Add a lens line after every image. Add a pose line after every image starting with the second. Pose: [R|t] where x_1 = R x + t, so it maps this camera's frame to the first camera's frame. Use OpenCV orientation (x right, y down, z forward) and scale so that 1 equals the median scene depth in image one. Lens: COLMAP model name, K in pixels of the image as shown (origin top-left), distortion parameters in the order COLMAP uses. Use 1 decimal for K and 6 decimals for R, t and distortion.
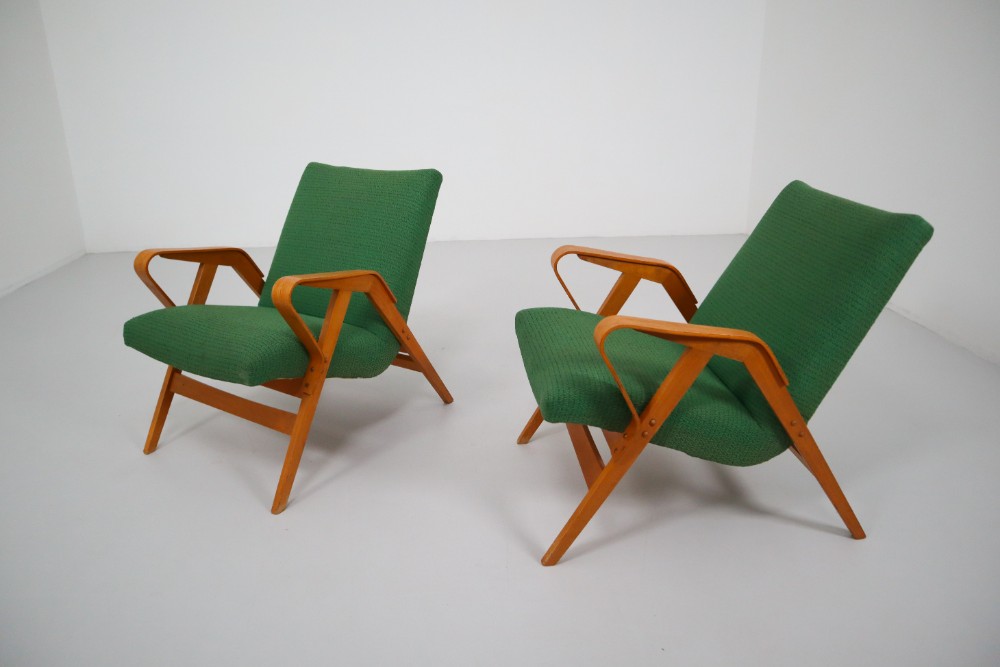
lens RADIAL K [[679.7, 0, 500.5], [0, 679.7, 332.6], [0, 0, 1]] dist [-0.010211, -0.001694]
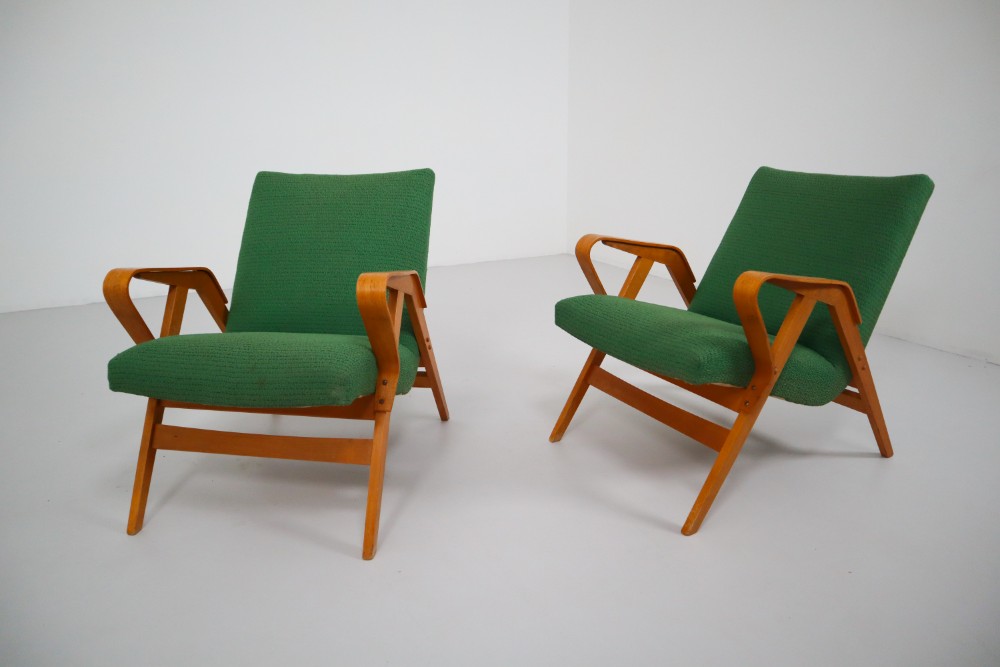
lens RADIAL K [[679.7, 0, 498.9], [0, 679.7, 327.8], [0, 0, 1]] dist [-0.010211, -0.001694]
pose [[0.917309, -0.103943, 0.384371, -0.508583], [0.135394, 0.989230, -0.055610, 0.057580], [-0.374451, 0.103053, 0.921502, 0.152883]]
